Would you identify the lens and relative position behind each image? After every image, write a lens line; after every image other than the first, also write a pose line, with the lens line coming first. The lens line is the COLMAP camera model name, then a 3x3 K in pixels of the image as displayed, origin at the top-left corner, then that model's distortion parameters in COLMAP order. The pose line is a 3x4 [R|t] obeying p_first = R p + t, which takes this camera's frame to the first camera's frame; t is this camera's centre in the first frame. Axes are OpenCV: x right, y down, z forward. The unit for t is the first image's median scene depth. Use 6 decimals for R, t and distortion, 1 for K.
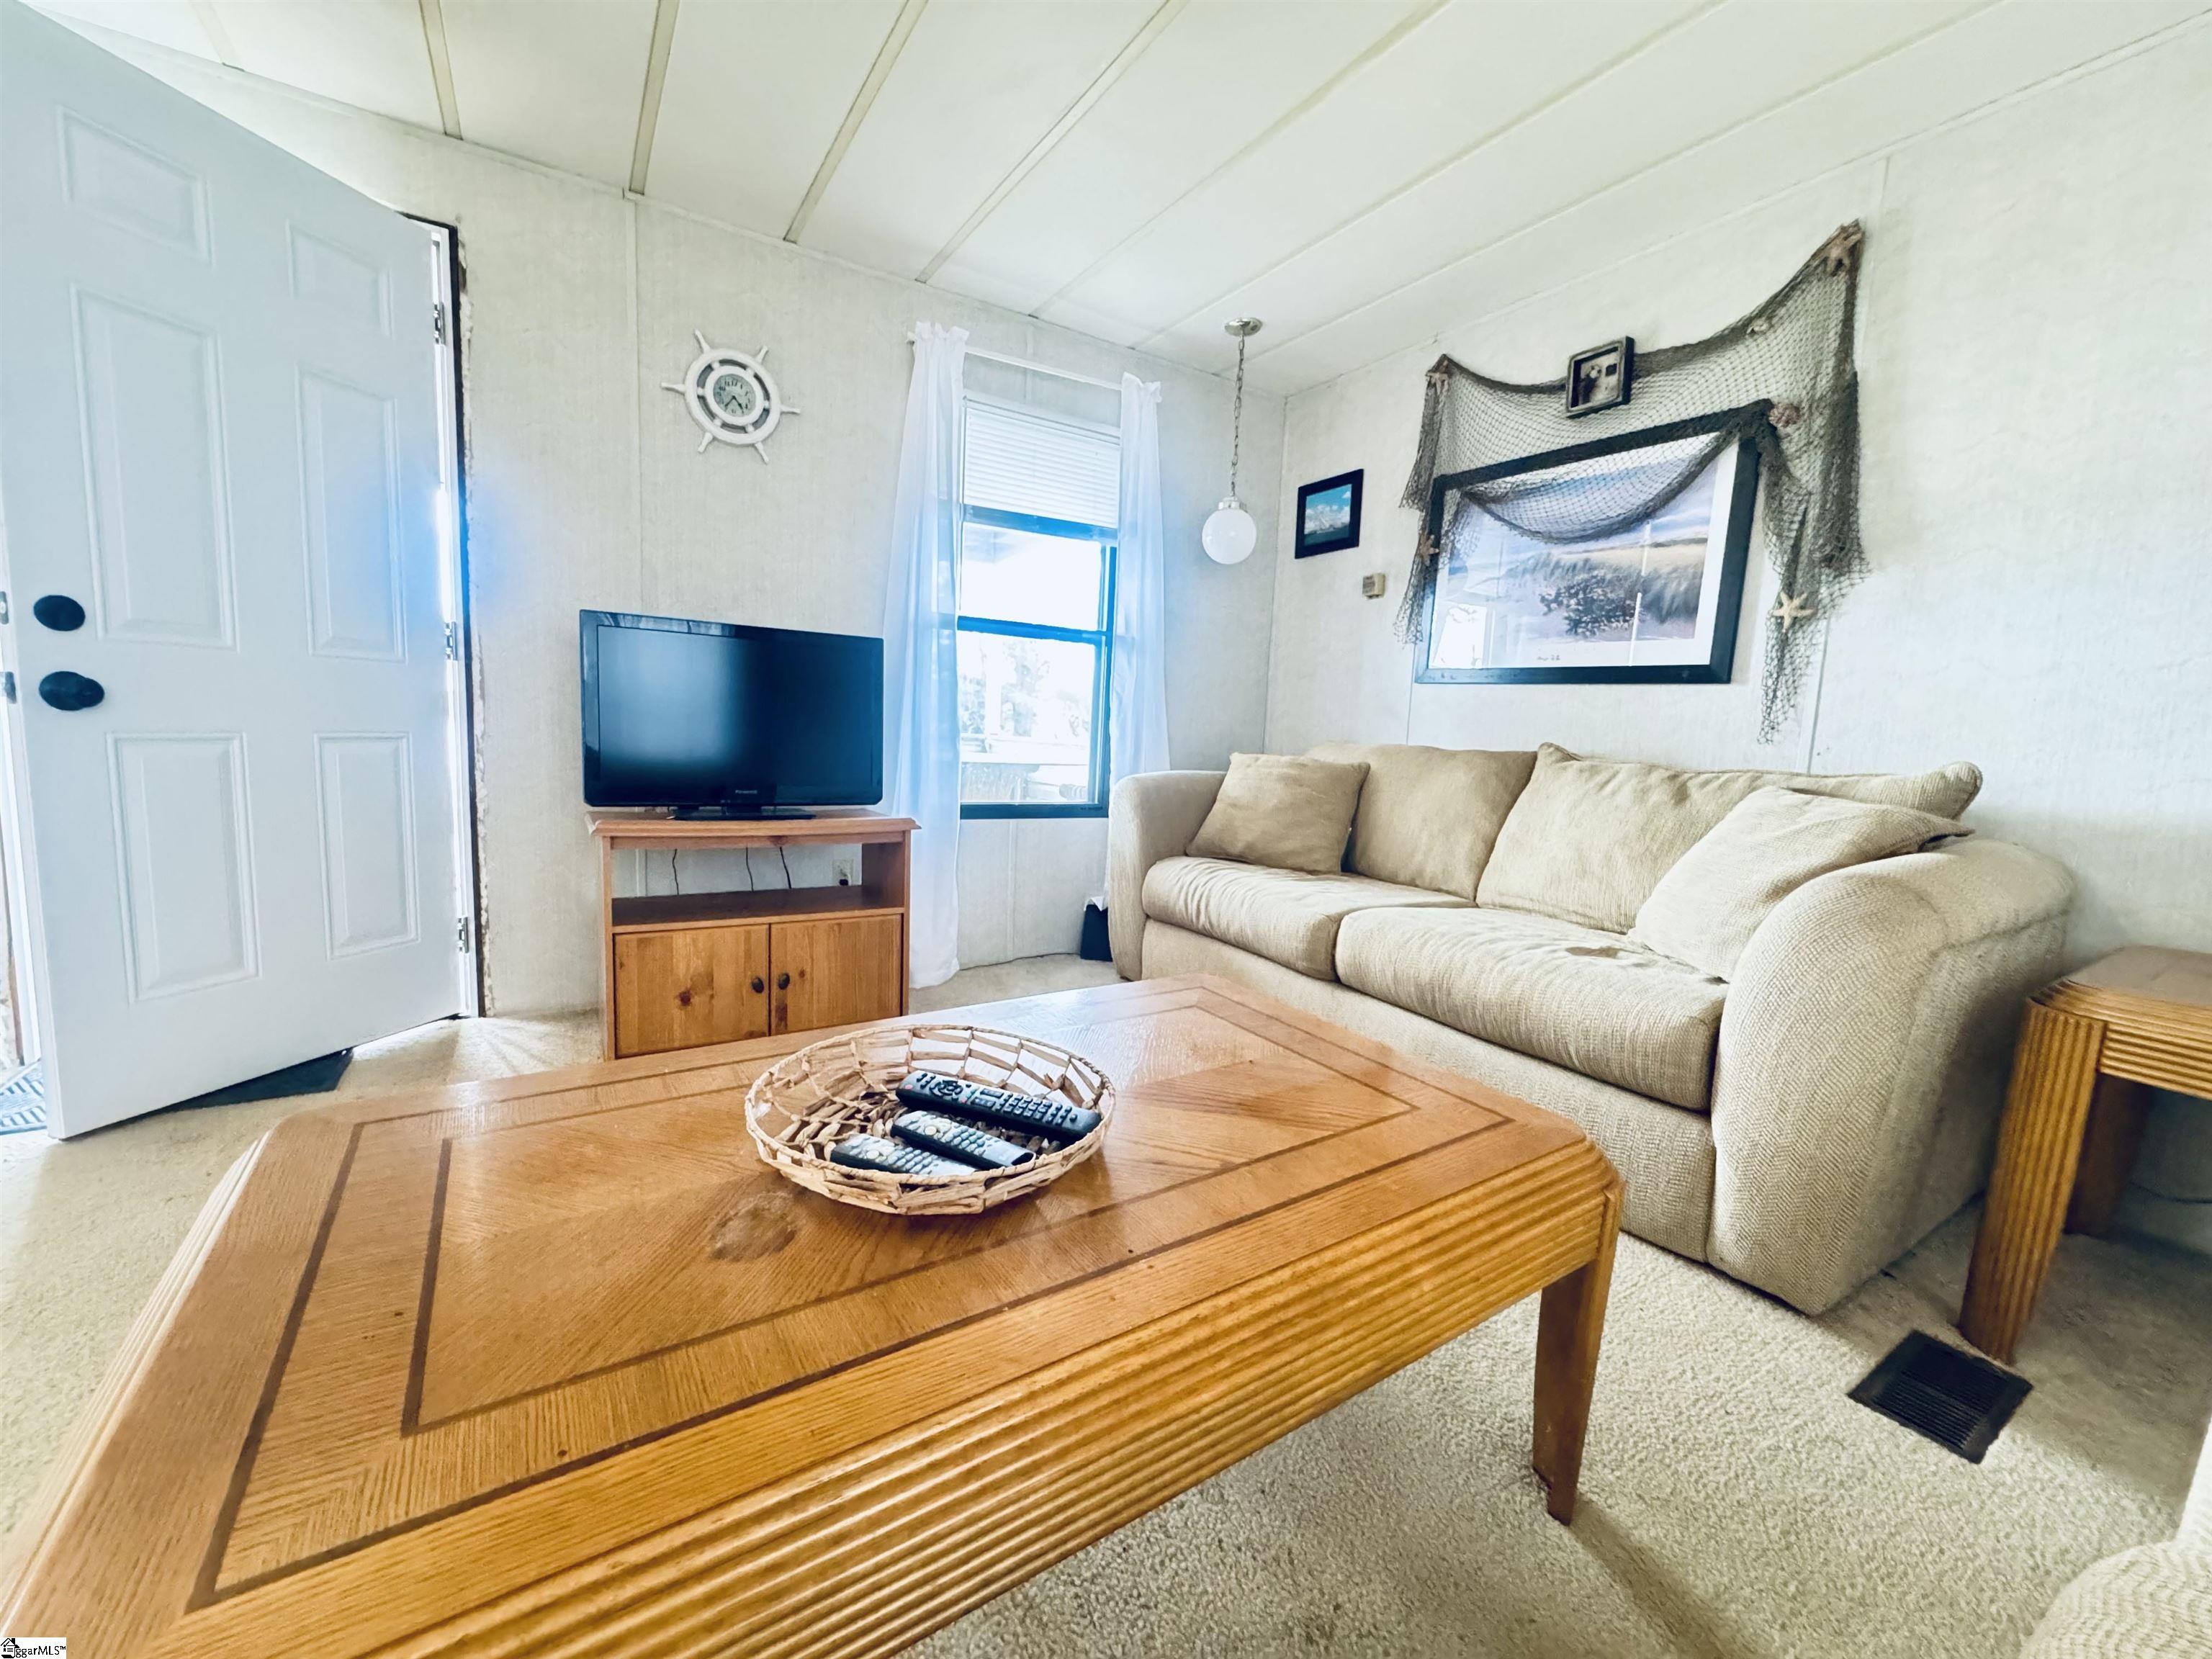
lens RADIAL K [[880.7, 0, 1109.3], [0, 880.7, 825.9], [0, 0, 1]] dist [-0.005574, 0.001233]
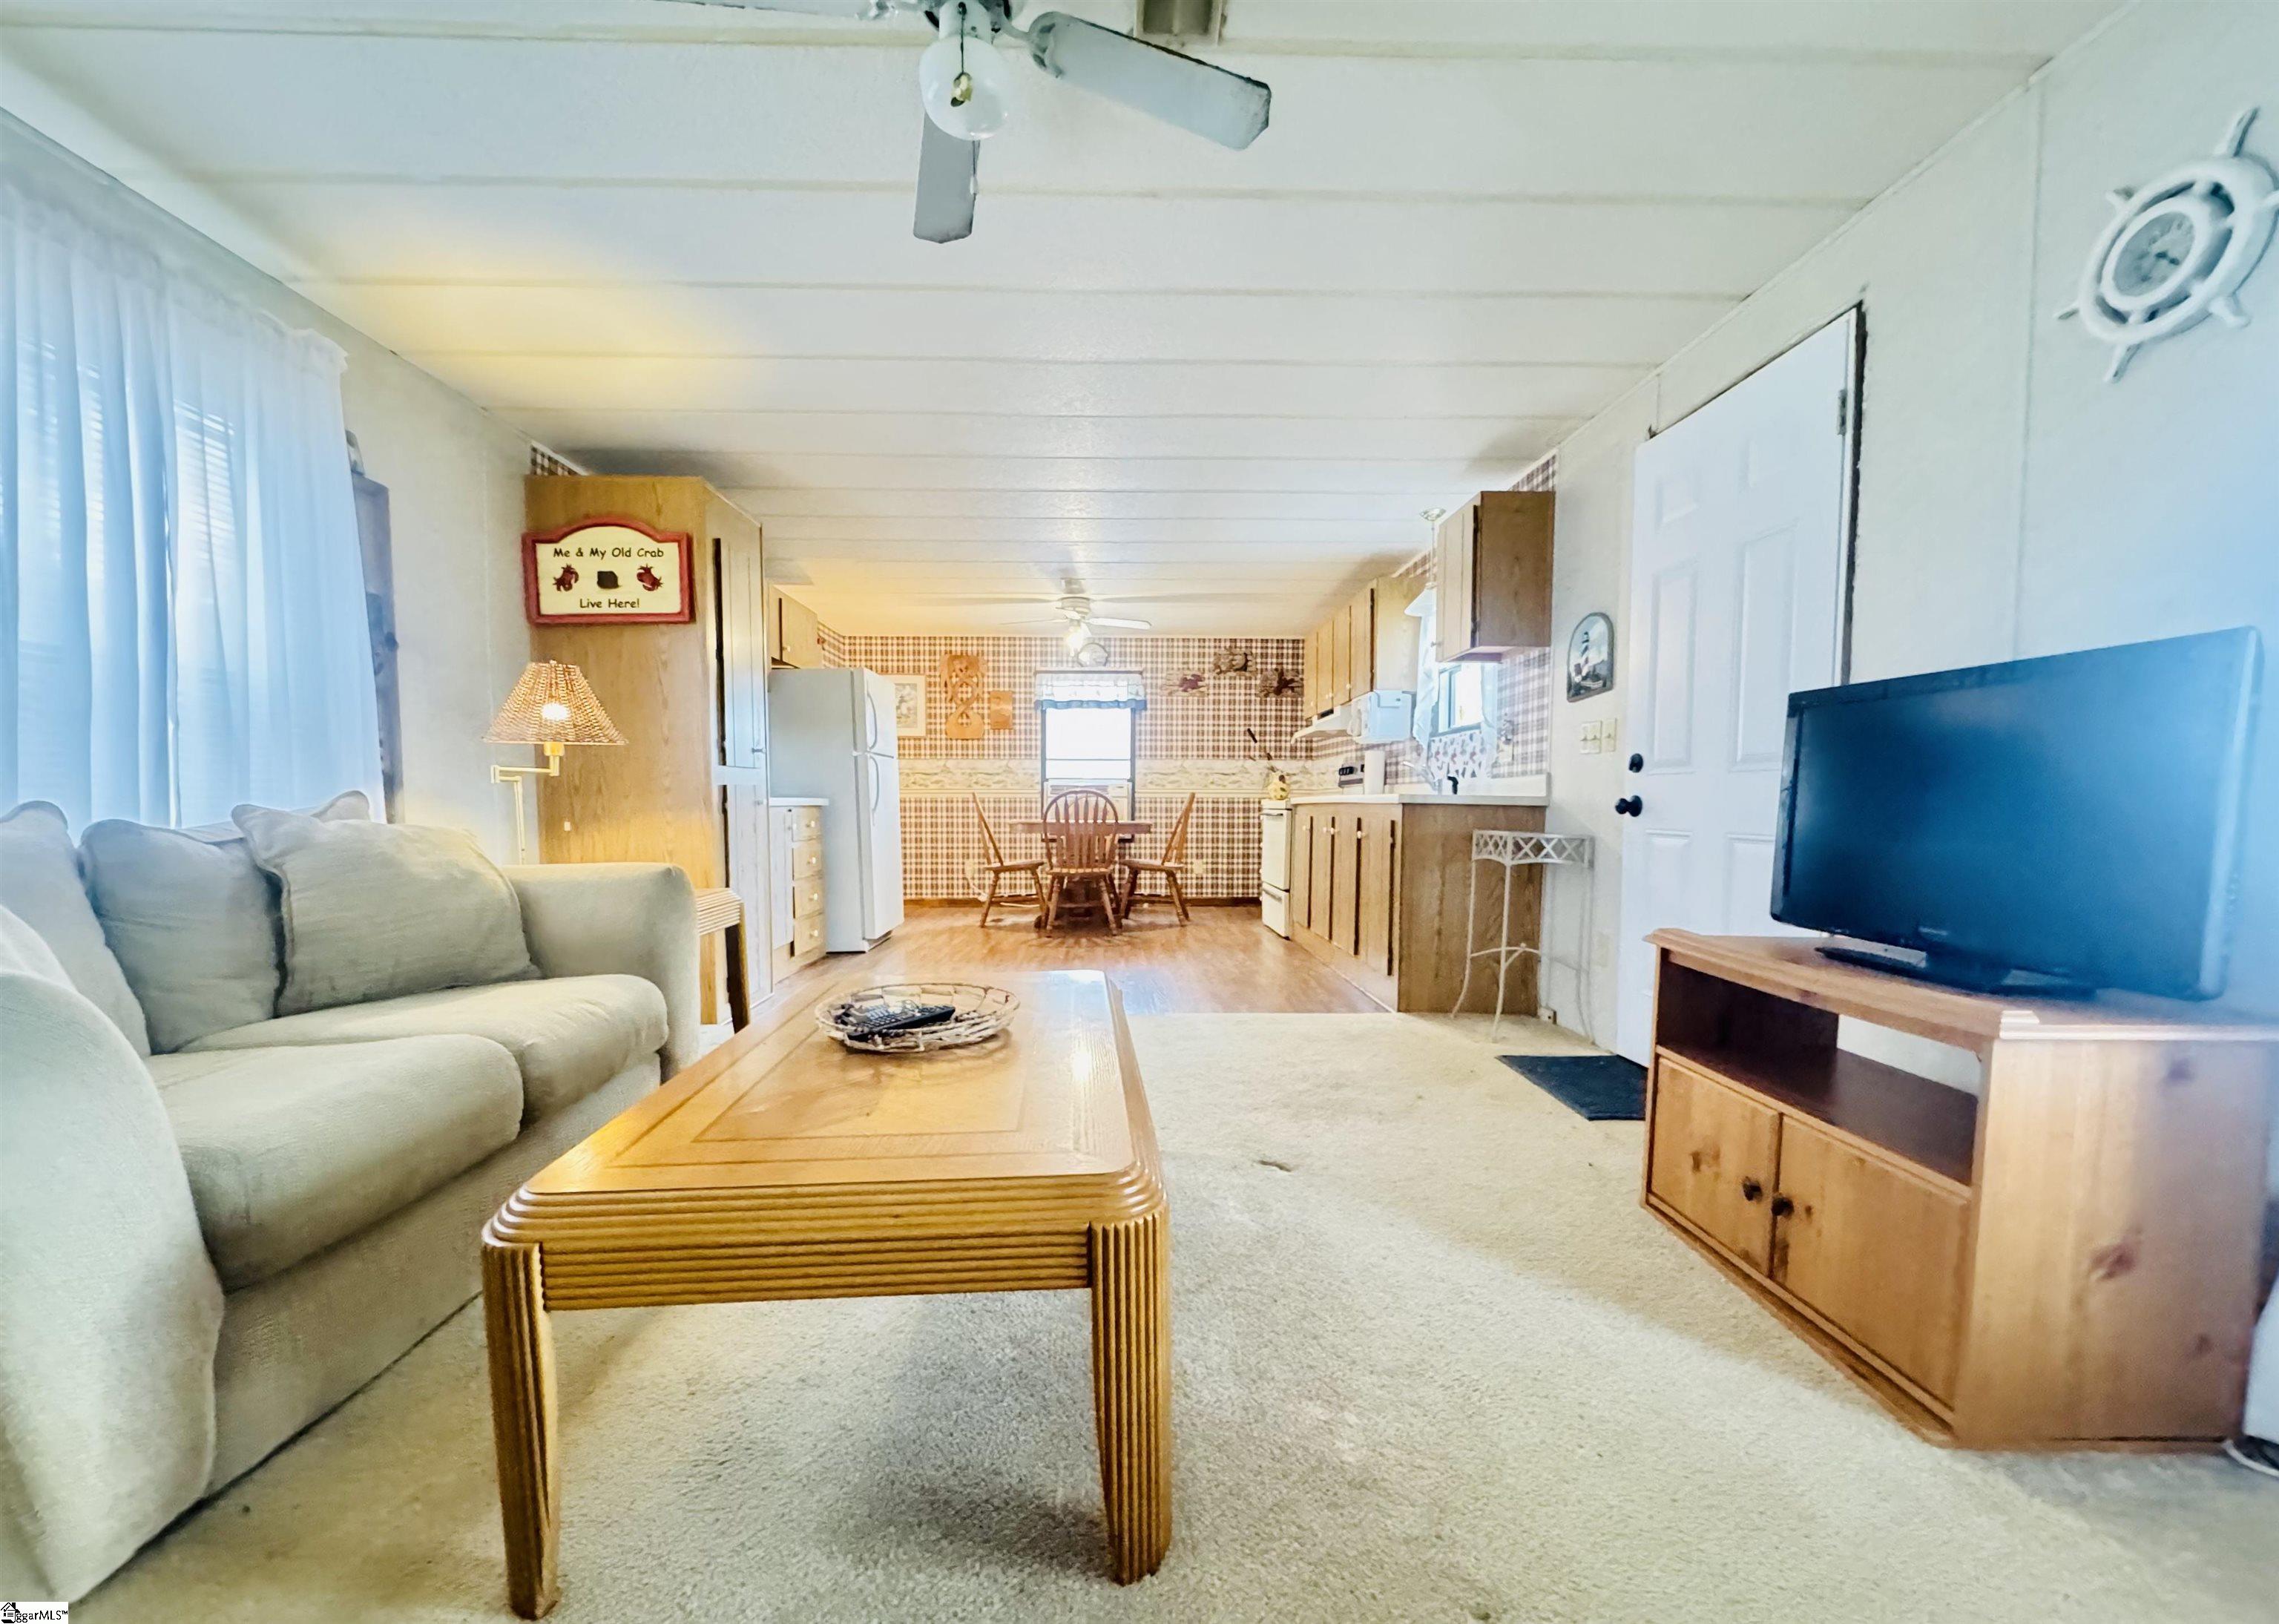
lens RADIAL K [[913.2, 0, 1136.7], [0, 913.2, 858.8], [0, 0, 1]] dist [-0.002296, 0.000320]
pose [[-0.497166, 0.011403, -0.867580, 0.487042], [-0.123613, 0.988783, 0.083833, -0.083588], [0.858805, 0.148923, -0.490180, 0.909195]]
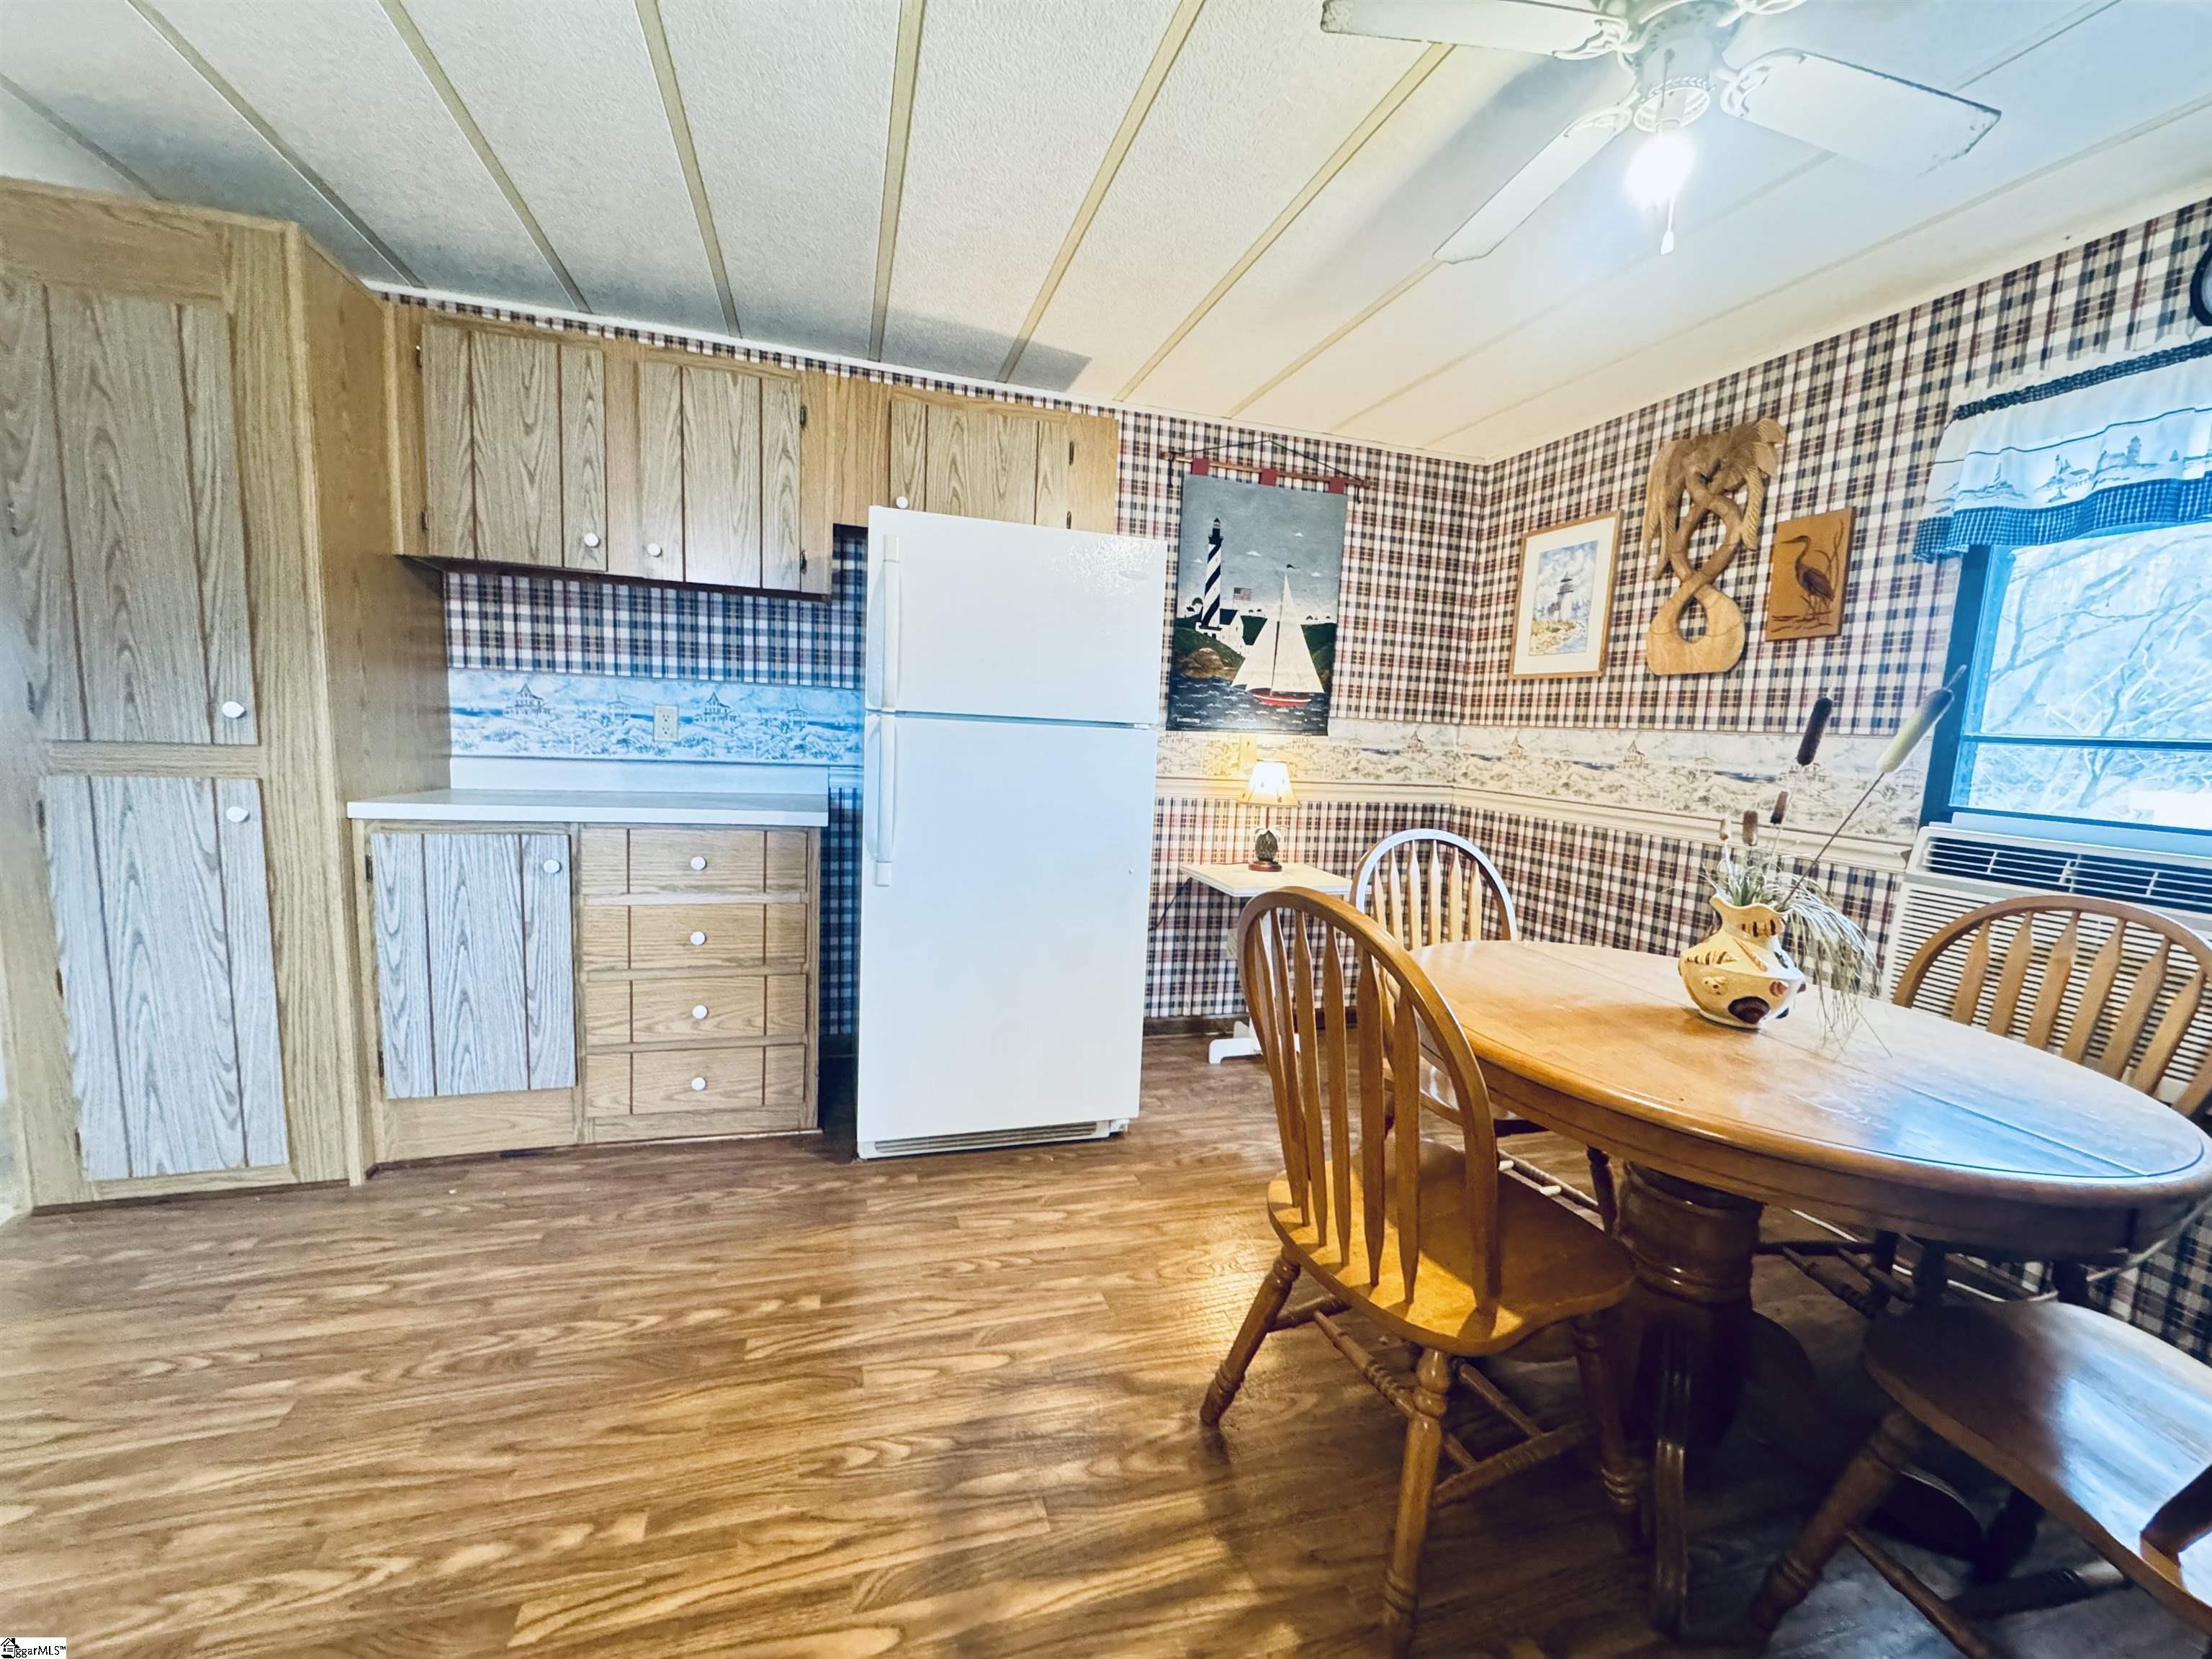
lens RADIAL K [[880.7, 0, 1105.2], [0, 880.7, 828.1], [0, 0, 1]] dist [-0.005574, 0.001233]
pose [[-0.962136, -0.121234, 0.244126, -1.769484], [-0.061239, 0.968888, 0.239804, -0.198001], [-0.265603, 0.215774, -0.939626, -0.055637]]
